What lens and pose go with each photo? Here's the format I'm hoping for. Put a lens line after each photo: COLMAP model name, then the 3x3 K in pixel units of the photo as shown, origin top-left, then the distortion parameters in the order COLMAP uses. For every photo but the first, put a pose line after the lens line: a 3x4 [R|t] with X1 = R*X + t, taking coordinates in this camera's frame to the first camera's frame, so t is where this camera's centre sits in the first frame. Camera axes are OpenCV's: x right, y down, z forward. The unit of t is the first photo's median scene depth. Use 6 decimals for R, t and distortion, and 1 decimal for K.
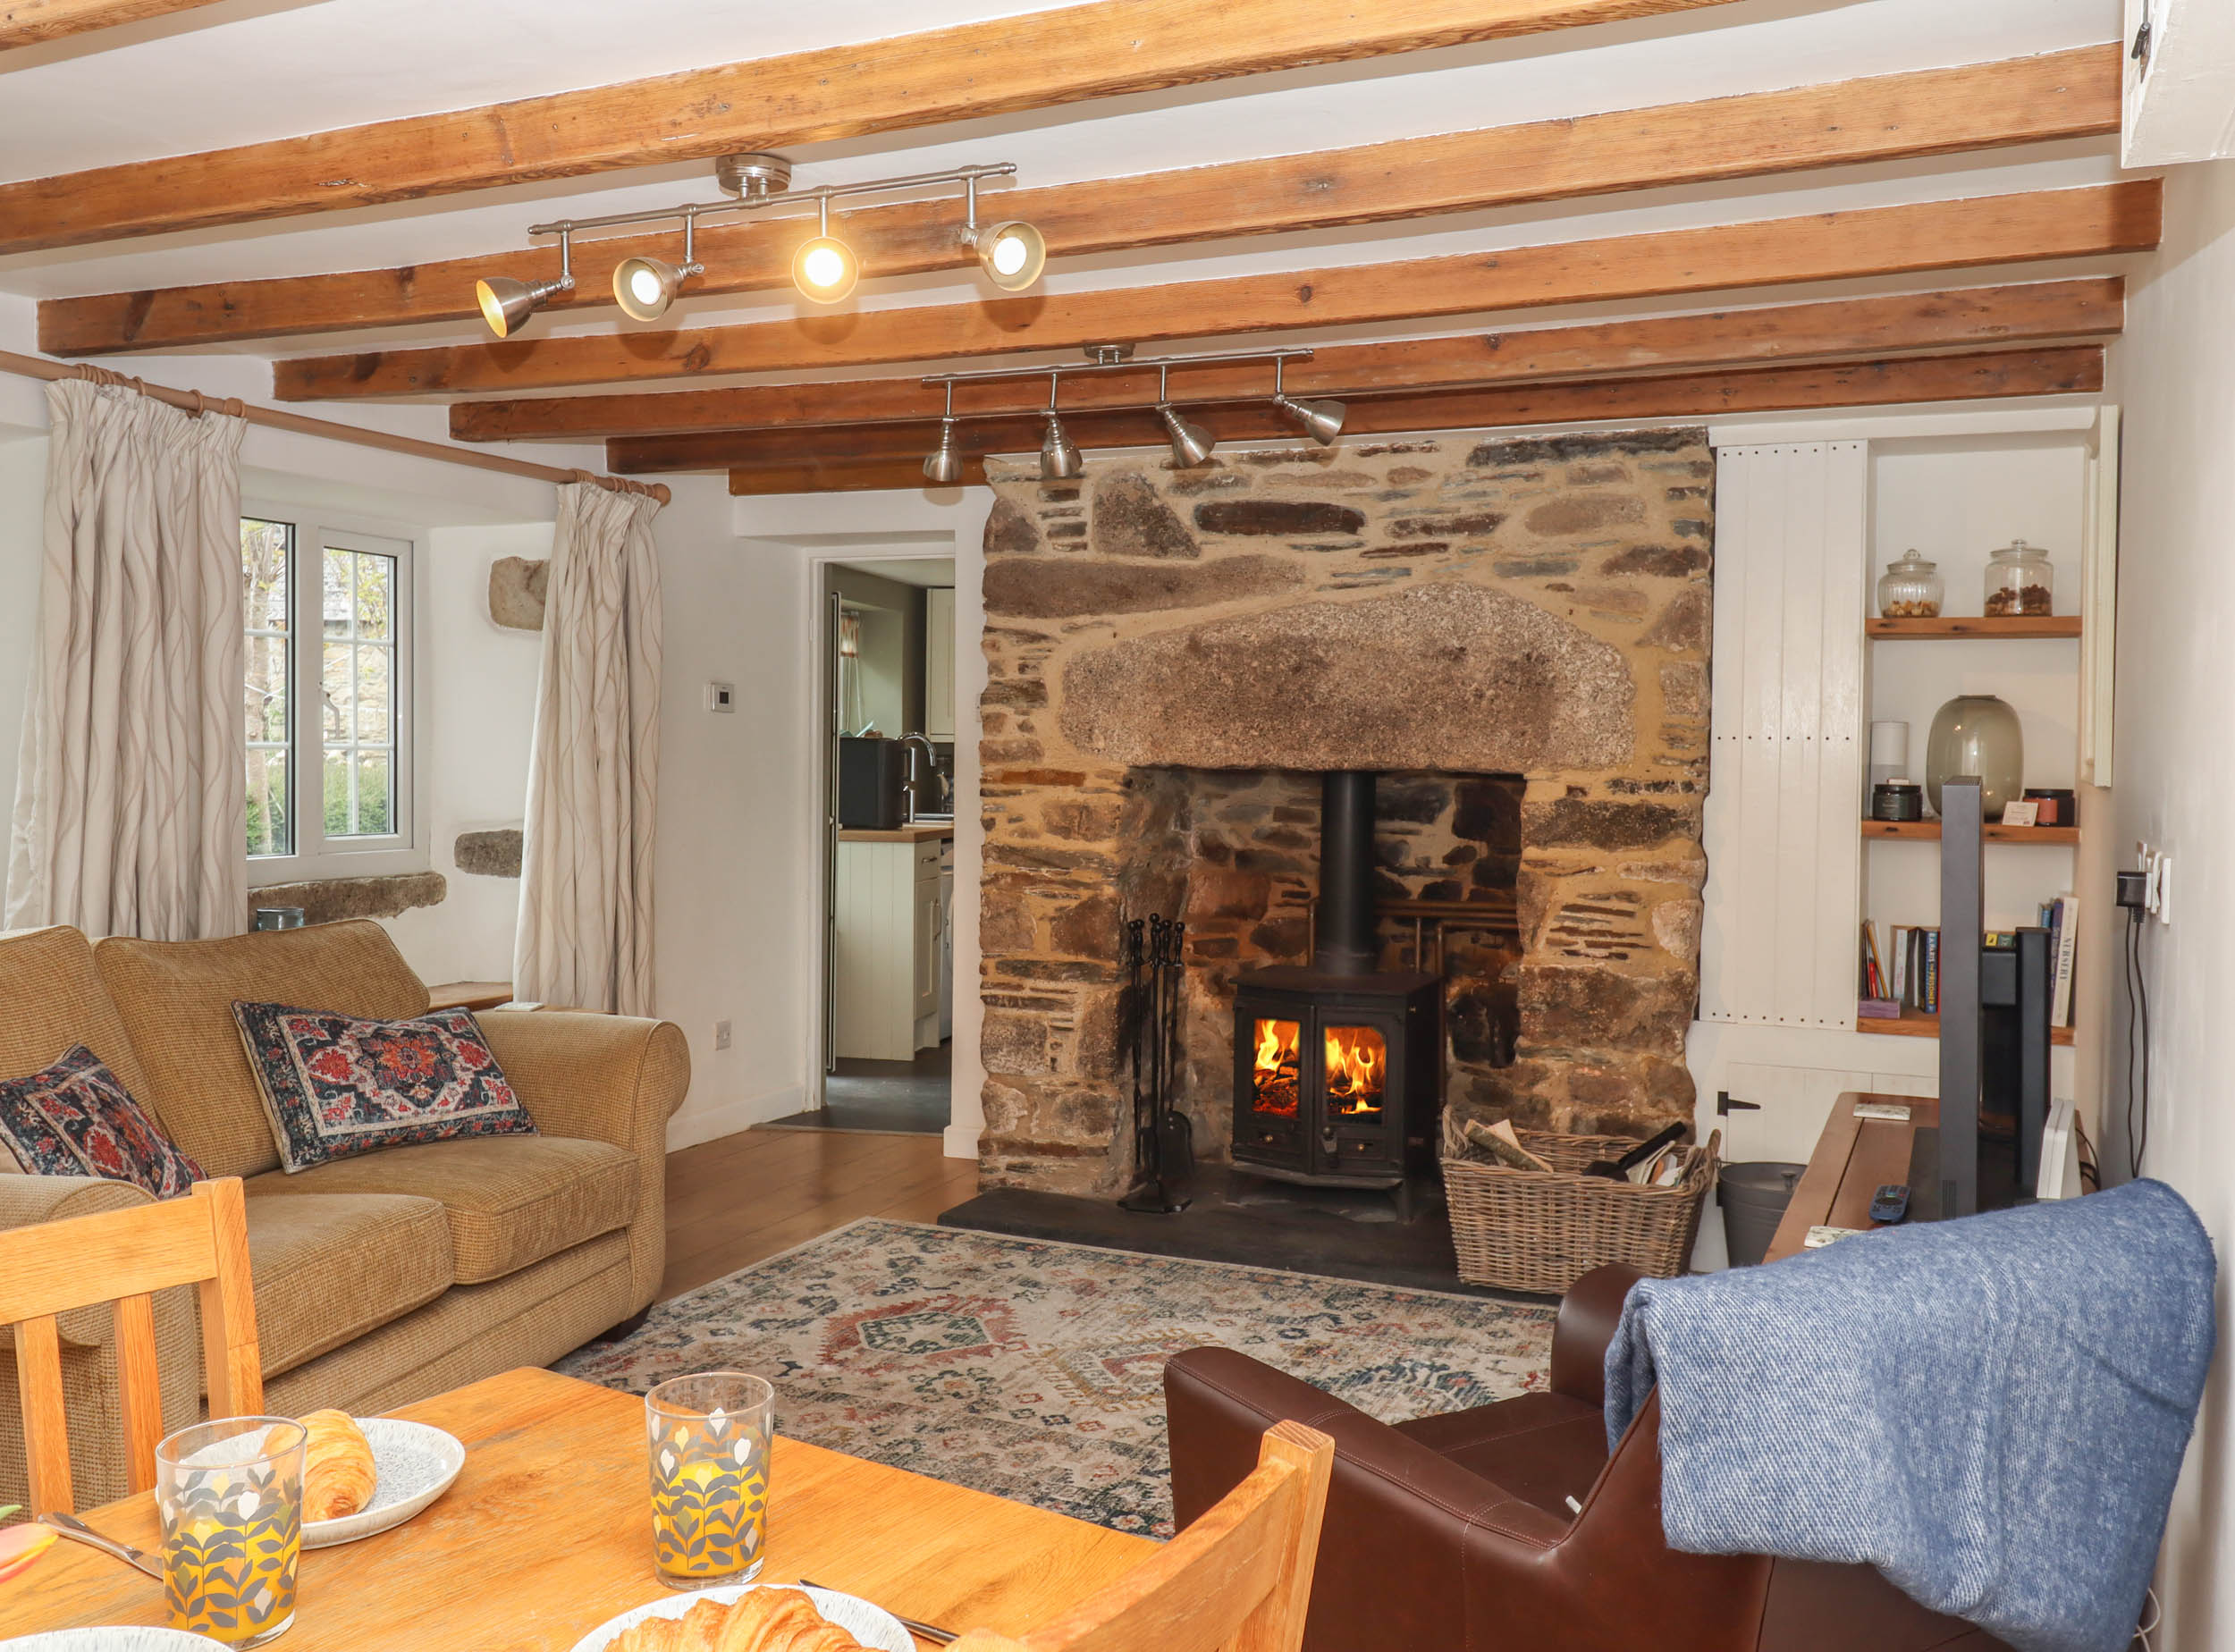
lens RADIAL K [[1867.4, 0, 1110.8], [0, 1867.4, 794.0], [0, 0, 1]] dist [0.012148, -0.006256]
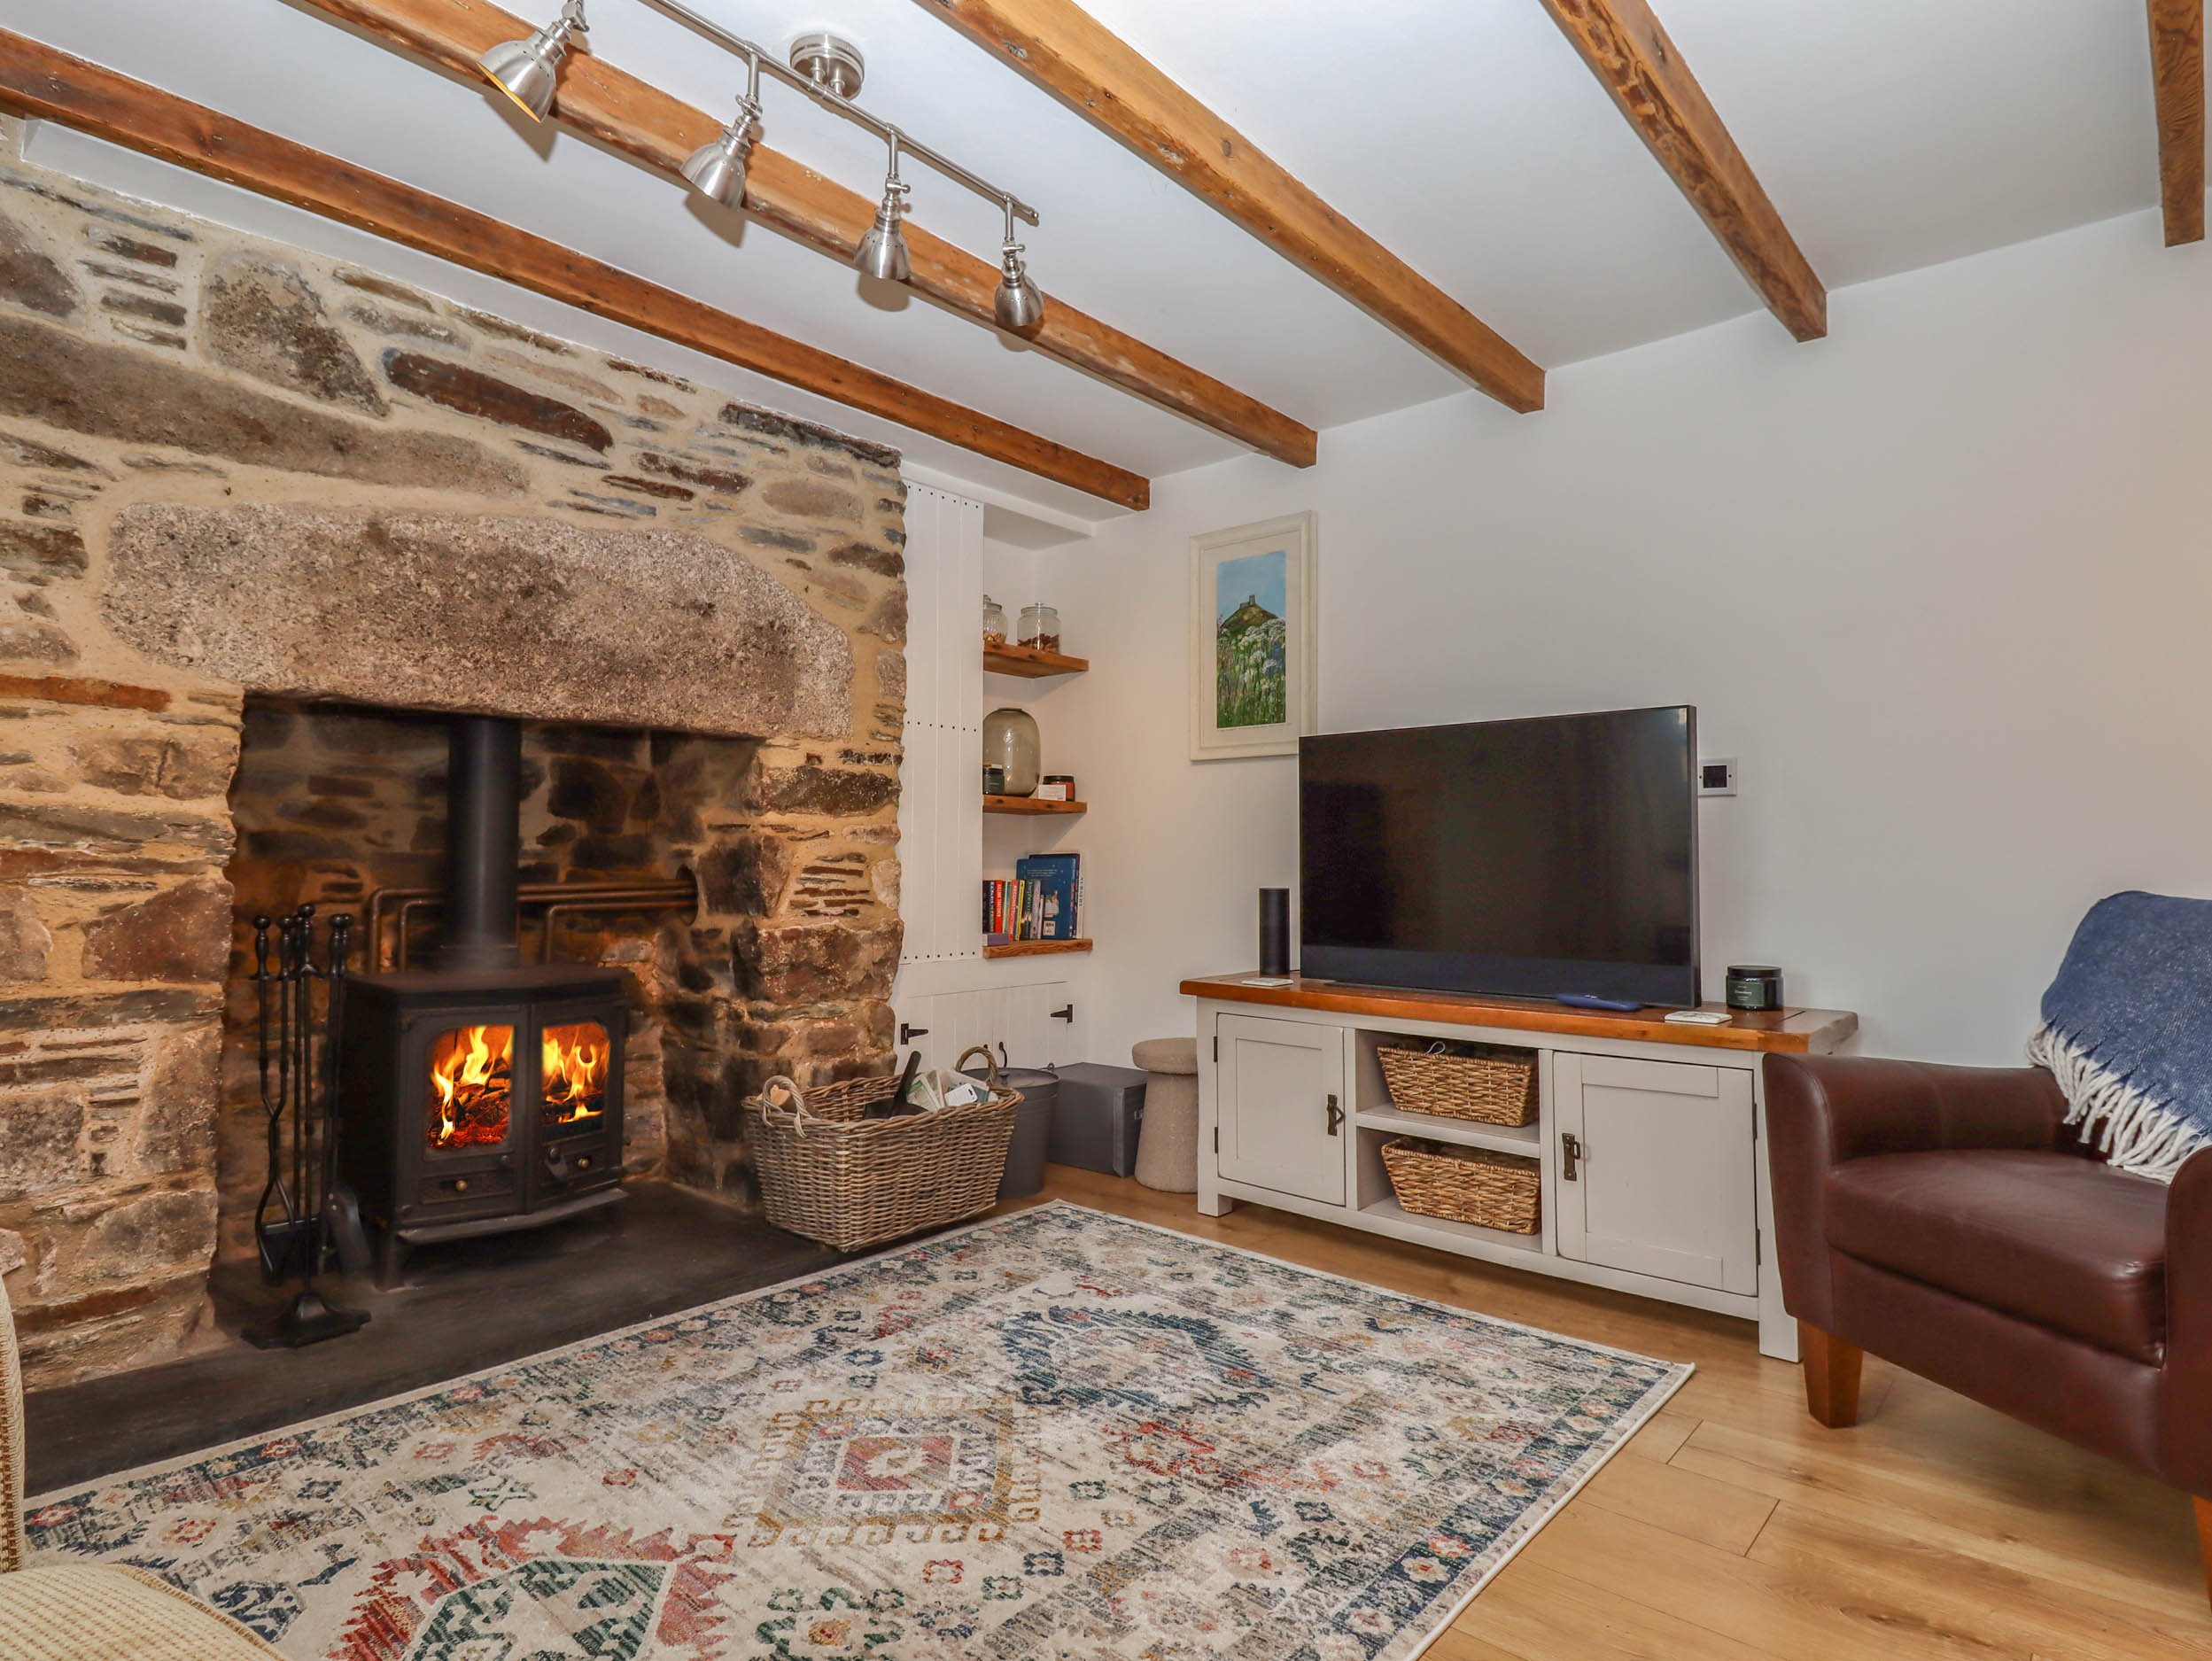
lens RADIAL K [[1180.1, 0, 1119.0], [0, 1180.1, 824.1], [0, 0, 1]] dist [0.000454, -0.013313]
pose [[0.302417, 0.025322, 0.952839, -0.315123], [0.024337, 0.999116, -0.034276, 0.059016], [-0.952865, 0.033555, 0.301533, 0.604729]]
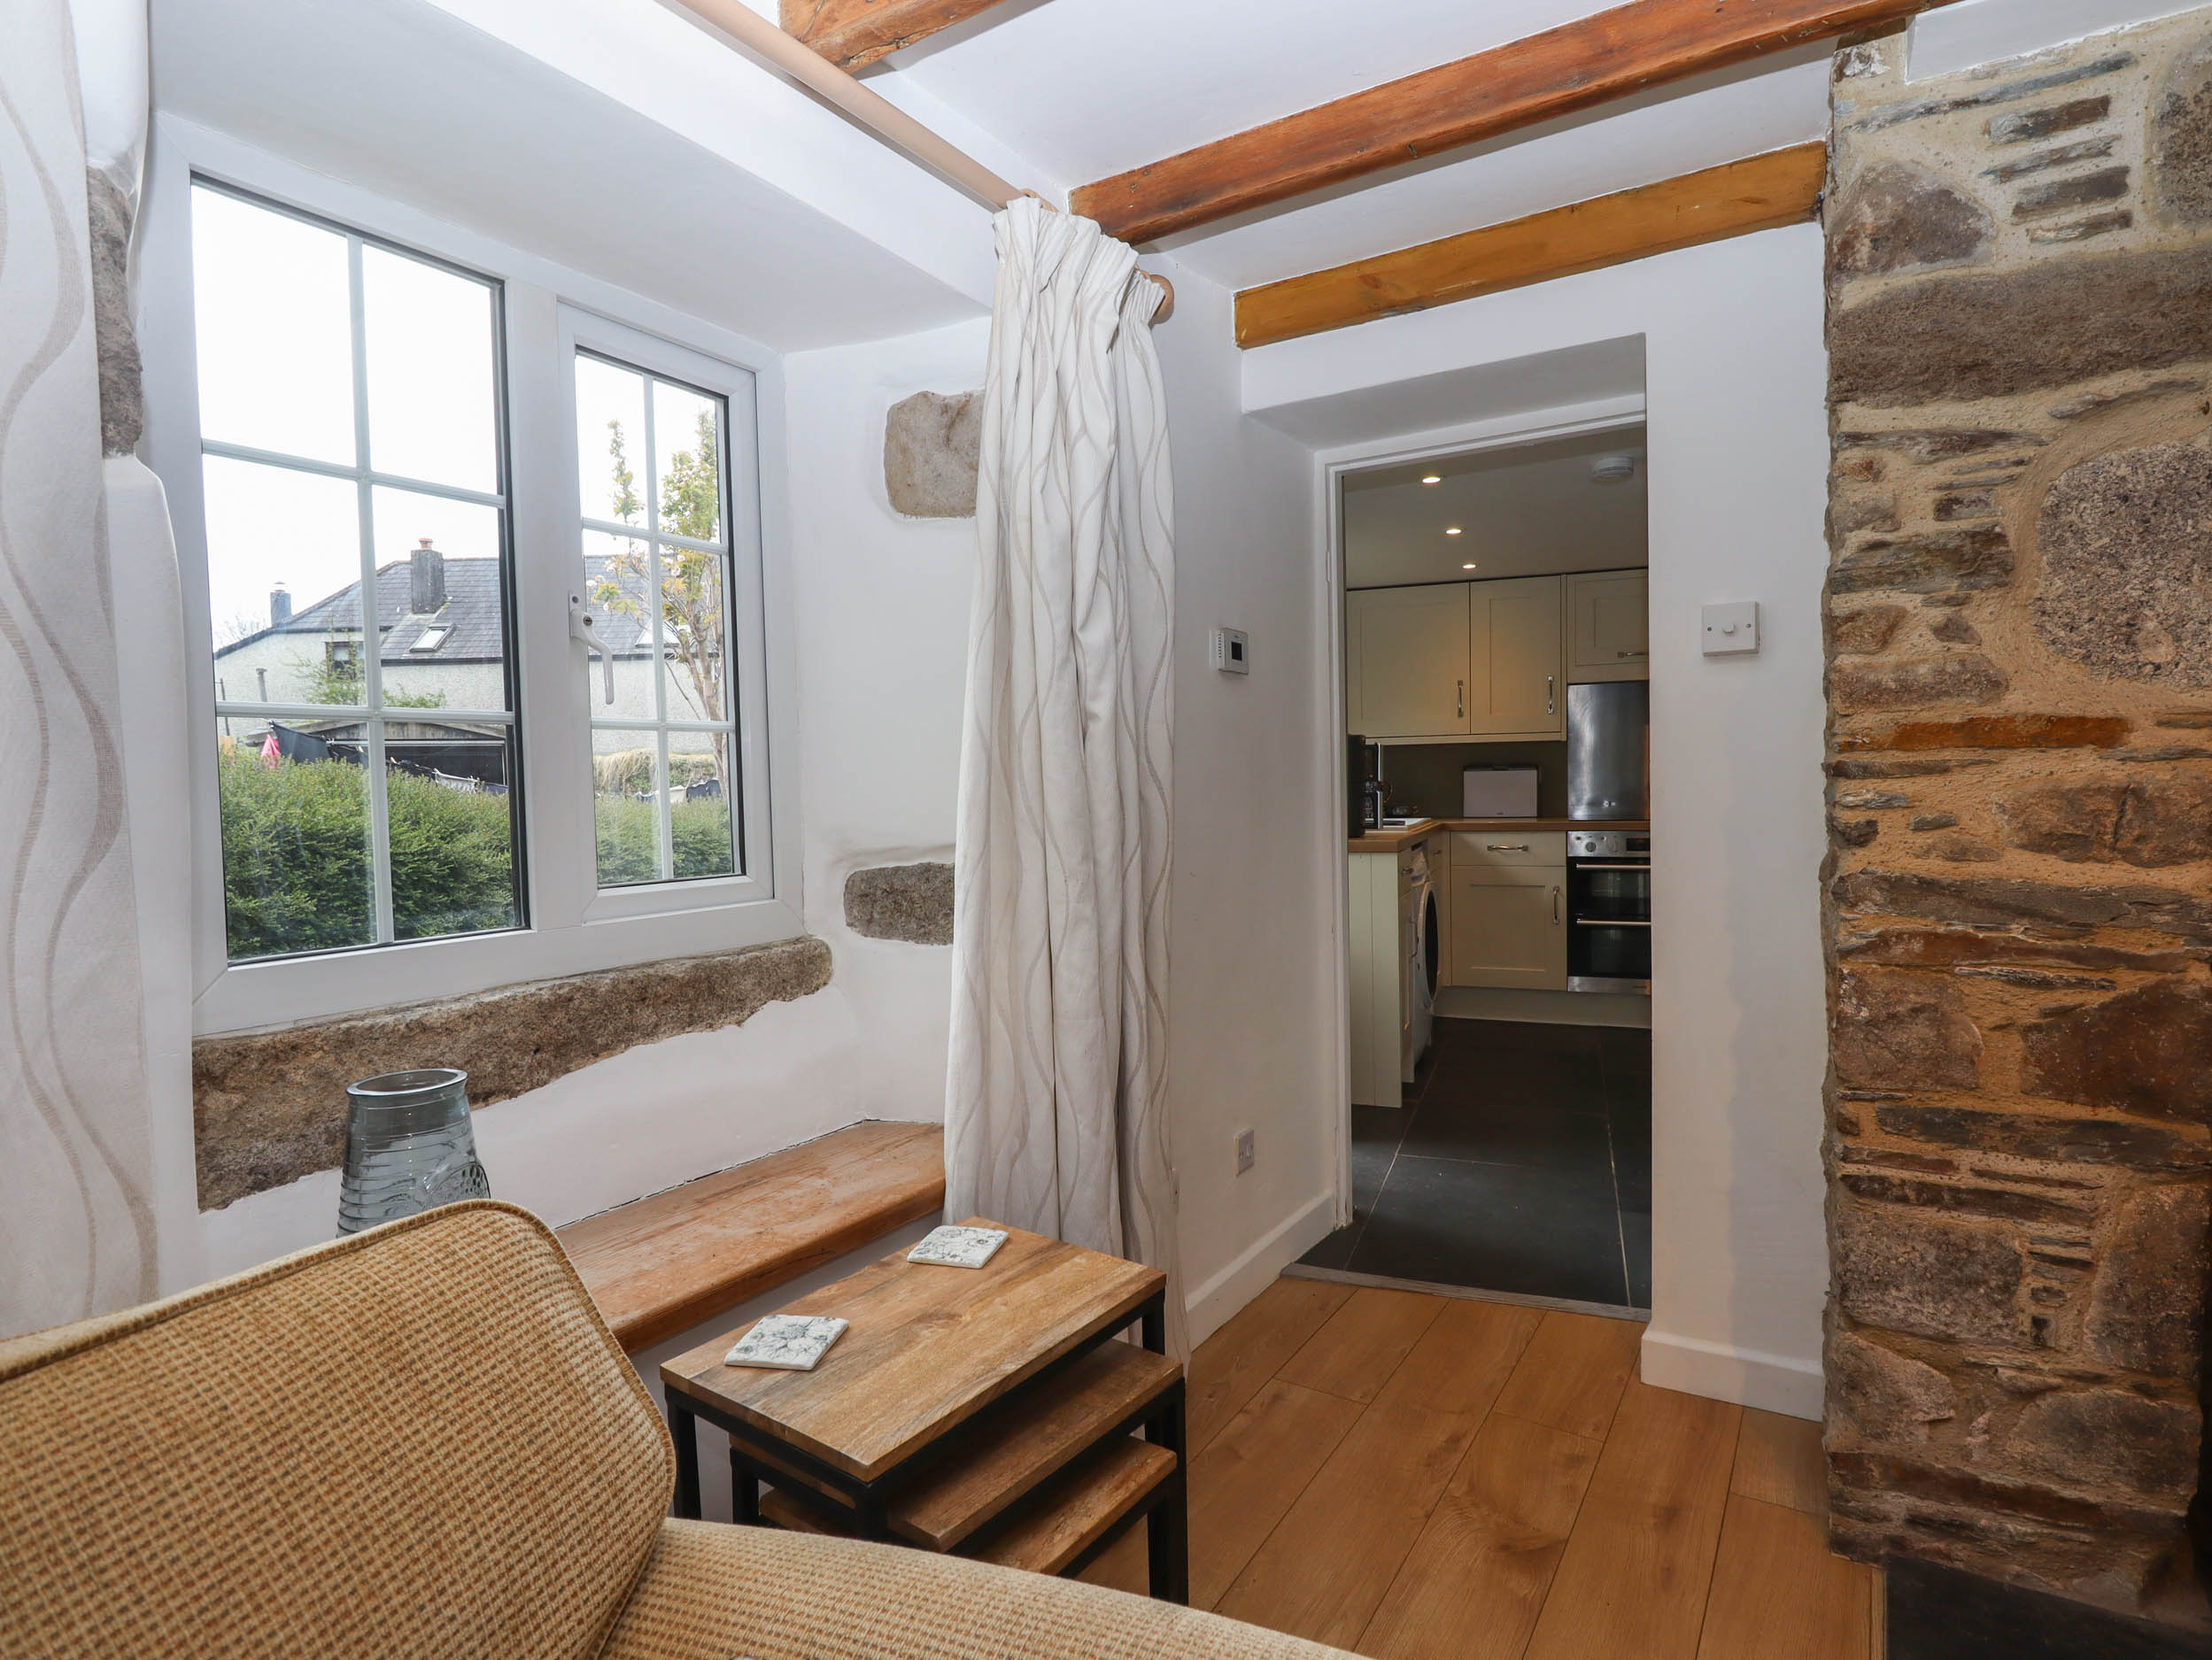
lens RADIAL K [[1142.6, 0, 1133.1], [0, 1142.6, 825.3], [0, 0, 1]] dist [-0.000069, -0.013272]
pose [[0.988734, -0.026948, -0.147237, -0.228753], [0.029497, 0.999450, 0.015153, 0.003928], [0.146748, -0.019326, 0.988985, 0.728441]]
